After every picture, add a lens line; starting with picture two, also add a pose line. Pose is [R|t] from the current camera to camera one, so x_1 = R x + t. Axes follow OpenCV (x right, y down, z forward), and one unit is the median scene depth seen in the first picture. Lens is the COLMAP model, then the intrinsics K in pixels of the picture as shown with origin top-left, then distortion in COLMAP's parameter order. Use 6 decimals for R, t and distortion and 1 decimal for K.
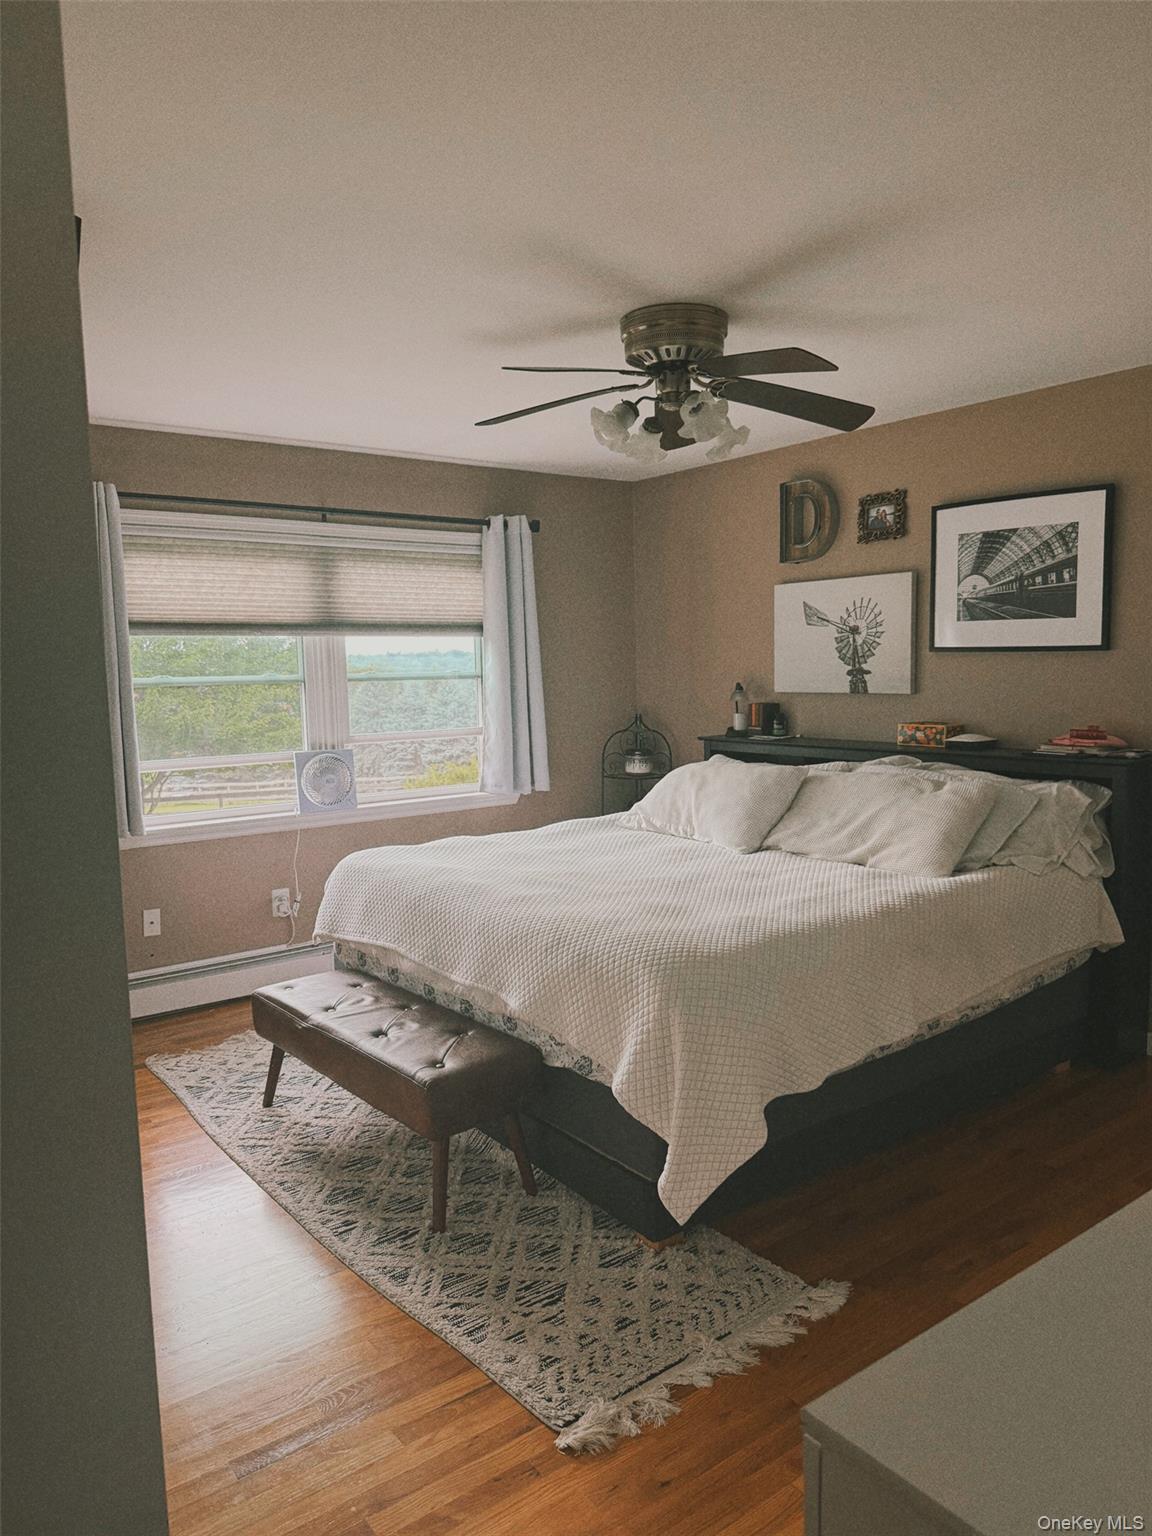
lens RADIAL K [[1057.6, 0, 576.3], [0, 1057.6, 771.7], [0, 0, 1]] dist [-0.009441, -0.003082]
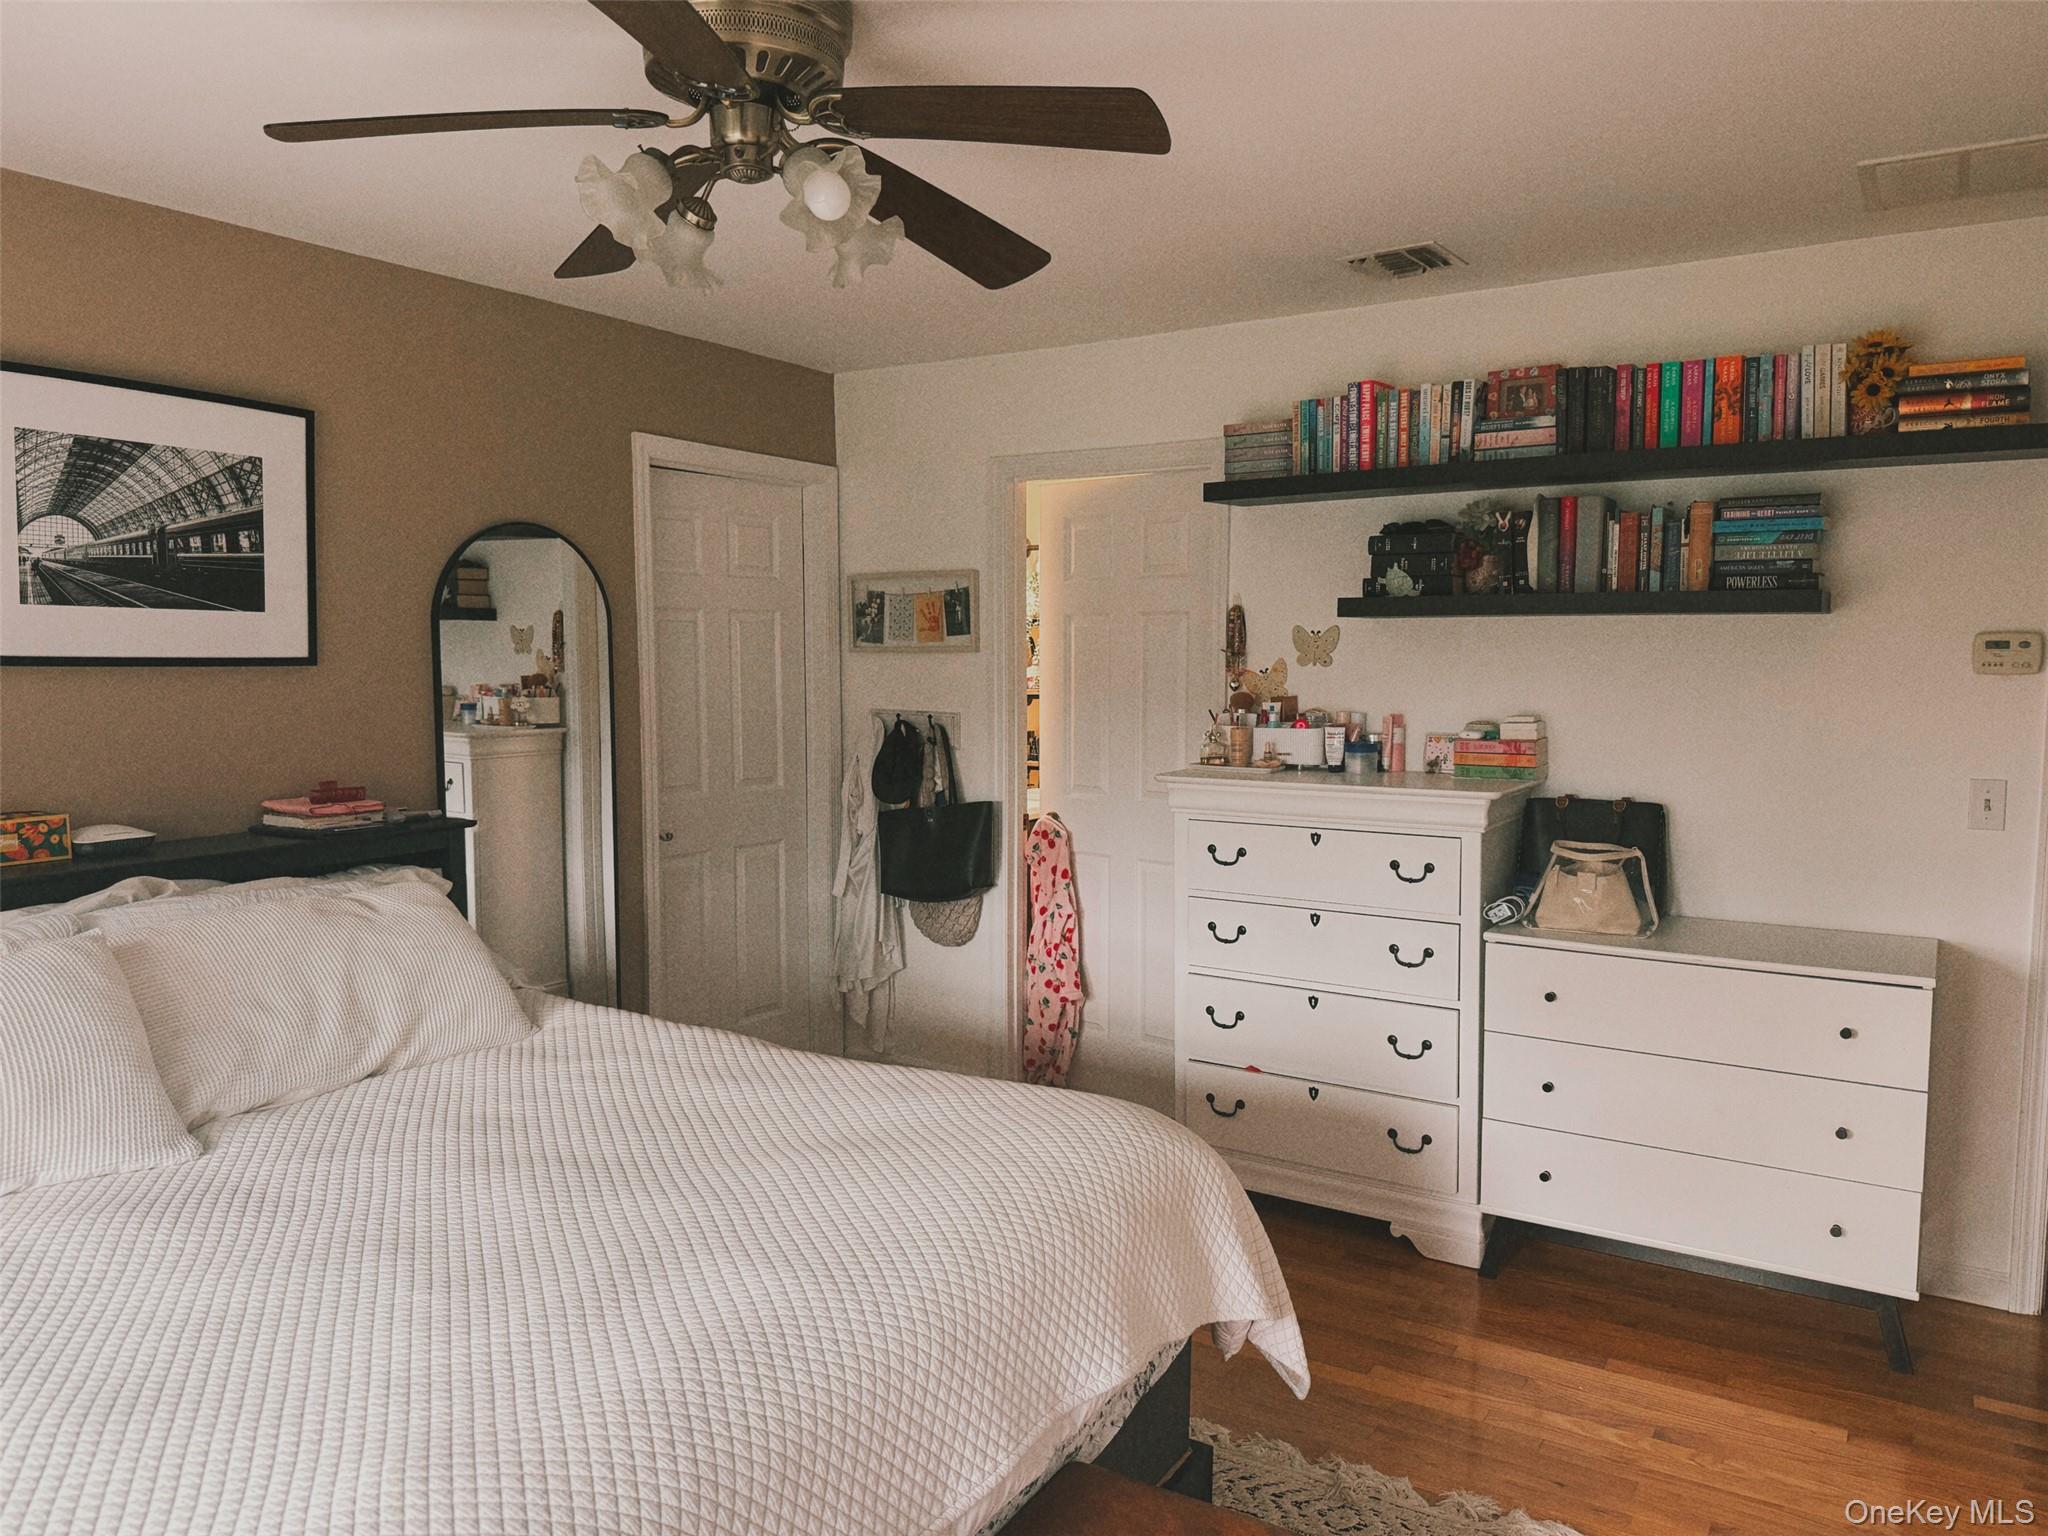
lens RADIAL K [[1410.2, 0, 1023.8], [0, 1410.2, 758.7], [0, 0, 1]] dist [-0.009441, -0.003082]
pose [[-0.331744, -0.050323, 0.942026, -0.439757], [0.109541, 0.989767, 0.091449, -0.085081], [-0.936988, 0.133528, -0.322837, 0.836013]]
